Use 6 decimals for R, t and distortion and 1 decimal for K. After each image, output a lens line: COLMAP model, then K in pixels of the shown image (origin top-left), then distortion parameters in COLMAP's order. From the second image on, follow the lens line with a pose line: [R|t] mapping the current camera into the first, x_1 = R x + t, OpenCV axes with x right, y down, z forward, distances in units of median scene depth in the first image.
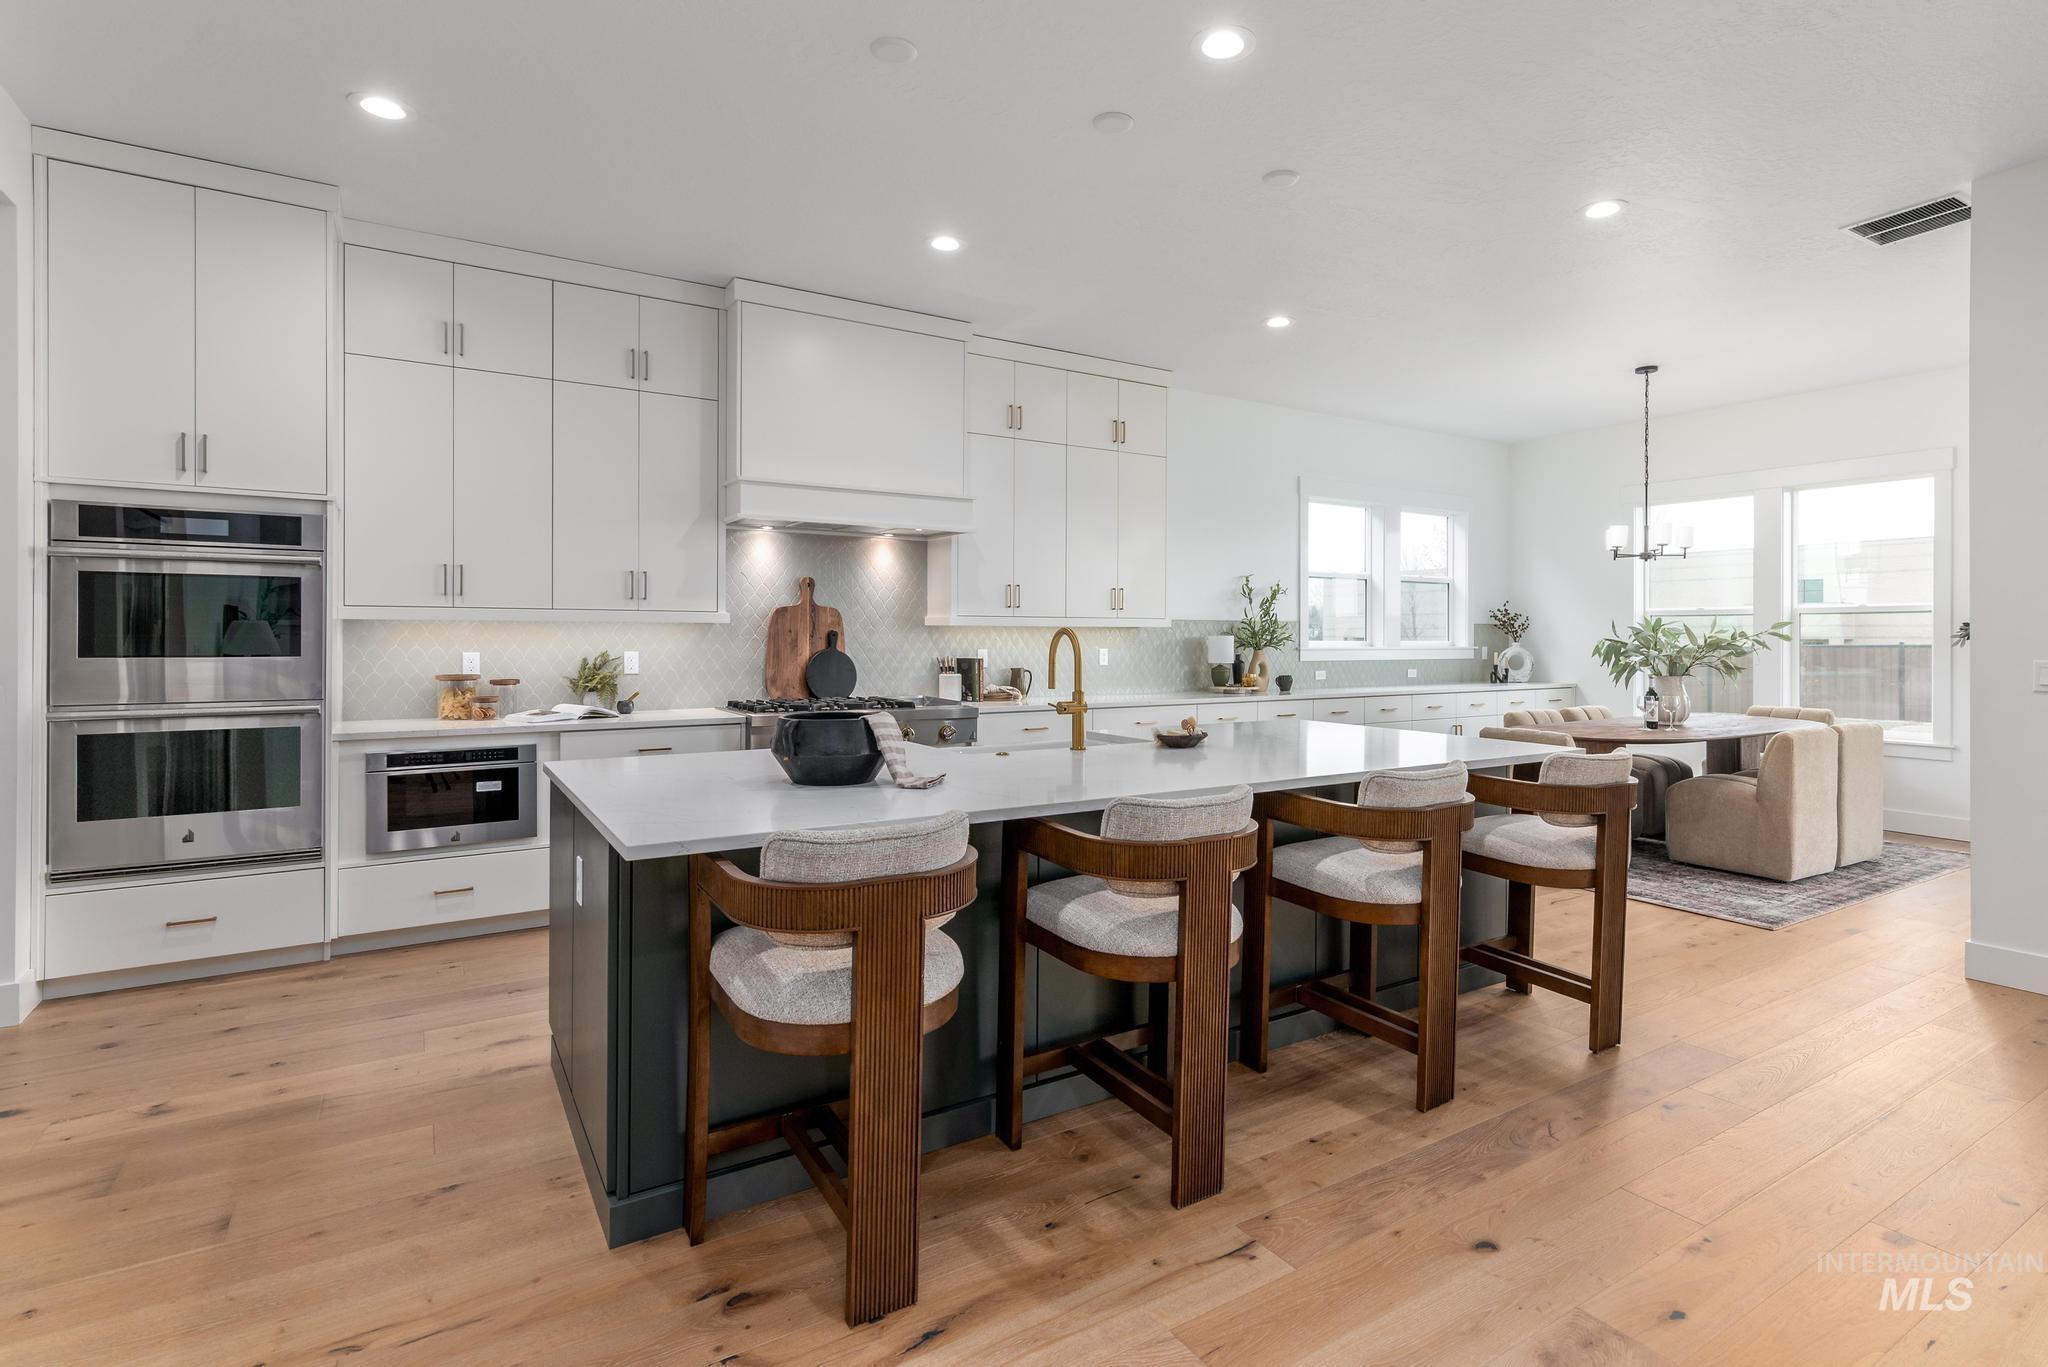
lens RADIAL K [[943.7, 0, 1025.1], [0, 943.7, 651.1], [0, 0, 1]] dist [0.003031, 0.000433]
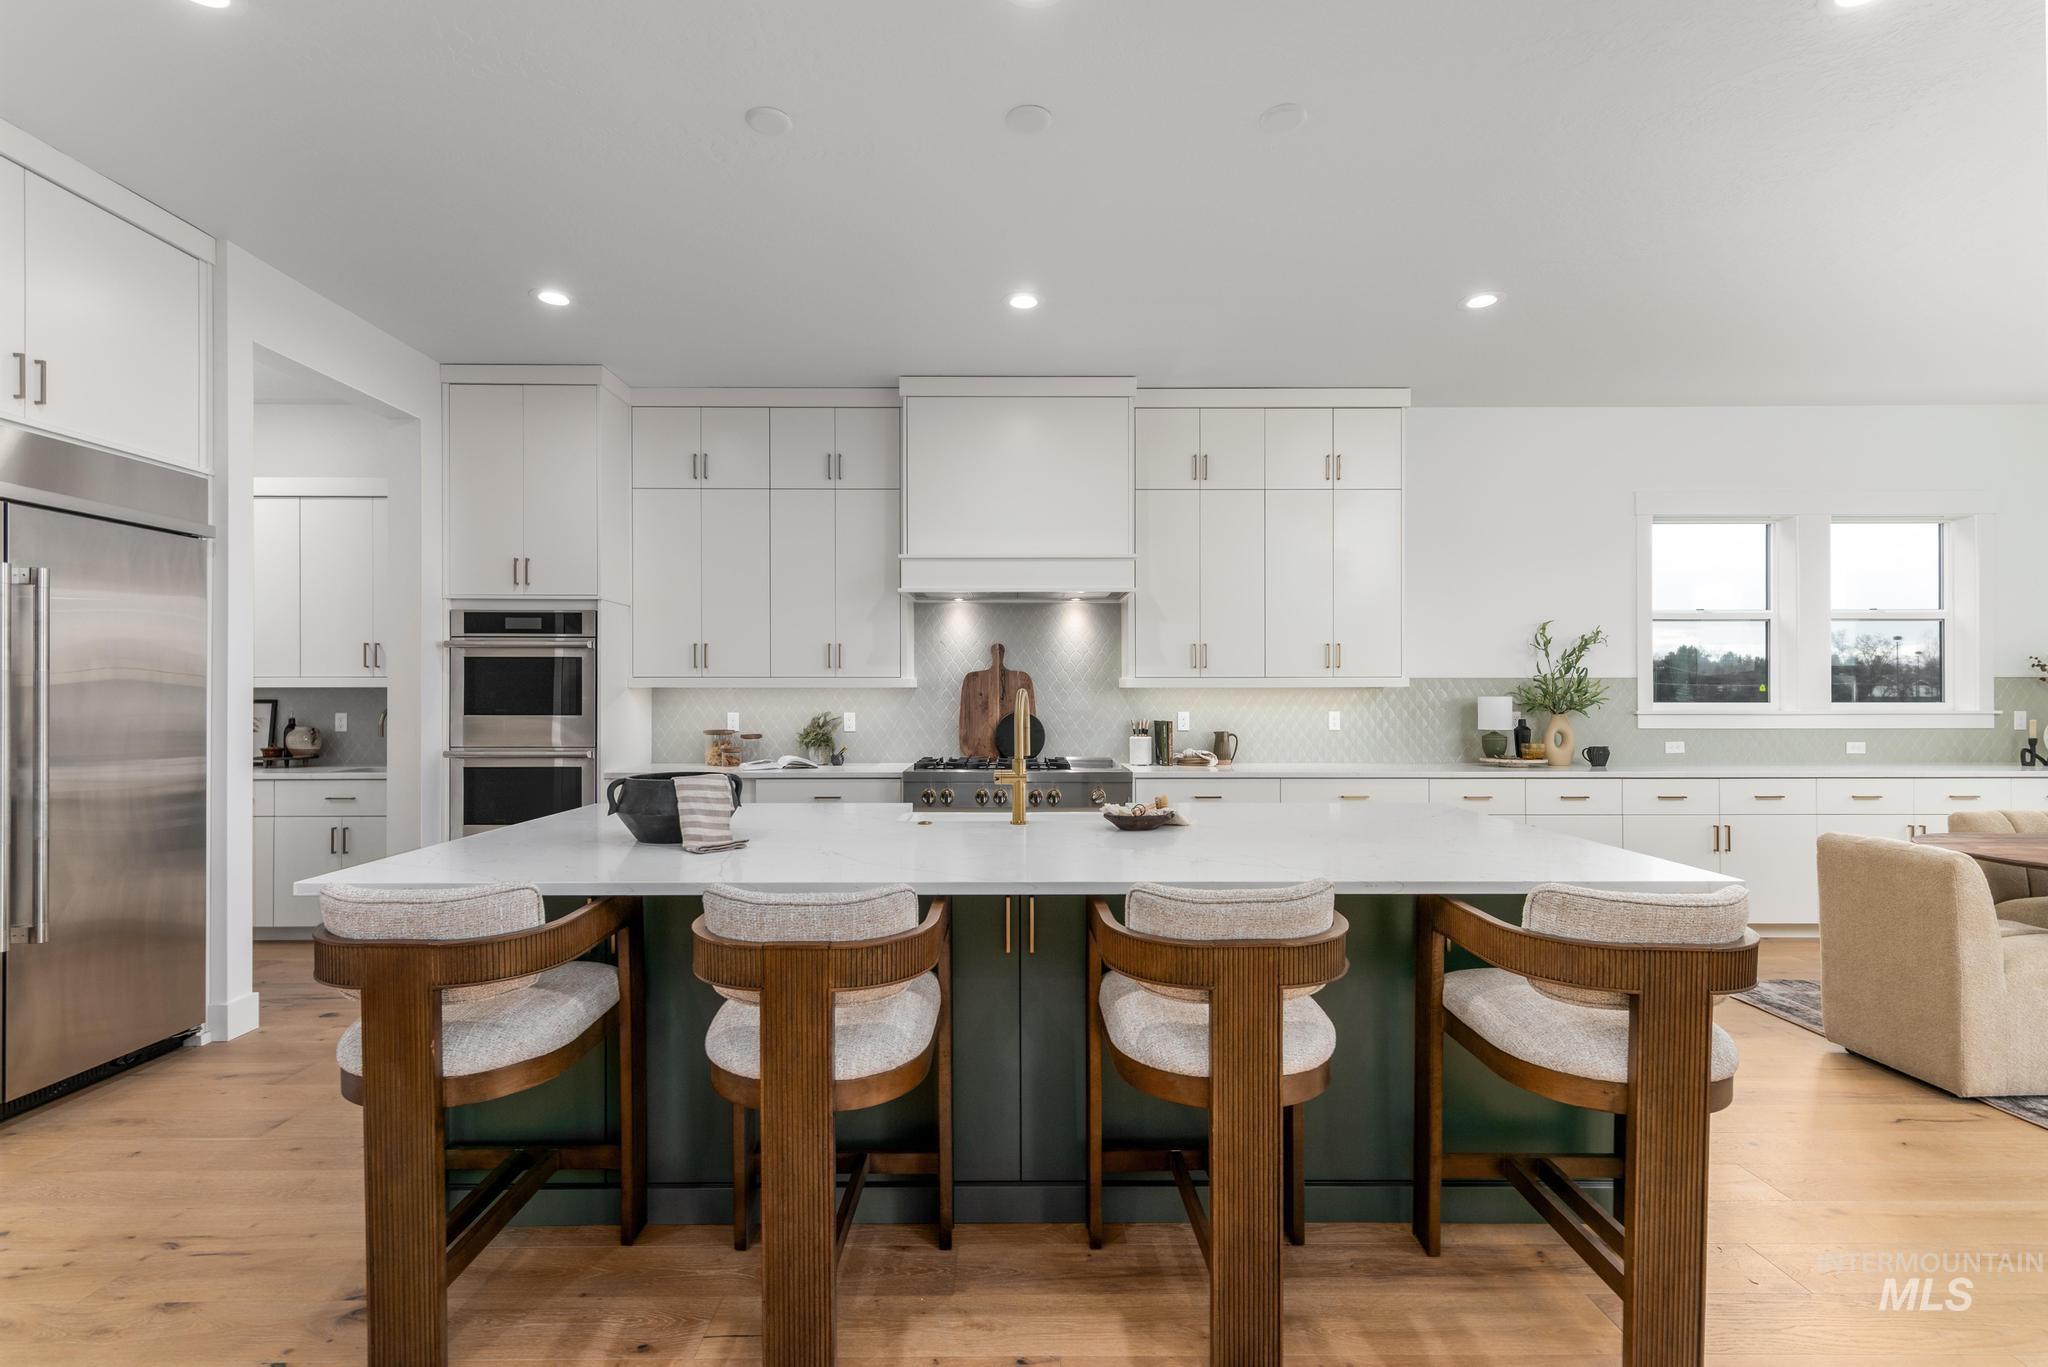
lens RADIAL K [[869.2, 0, 1024.0], [0, 869.2, 683.5], [0, 0, 1]] dist [0.011646, -0.000029]
pose [[0.863156, -0.013077, -0.504768, 0.285680], [-0.004084, 0.999451, -0.032877, -0.001011], [0.504921, 0.030439, 0.862629, 0.171168]]
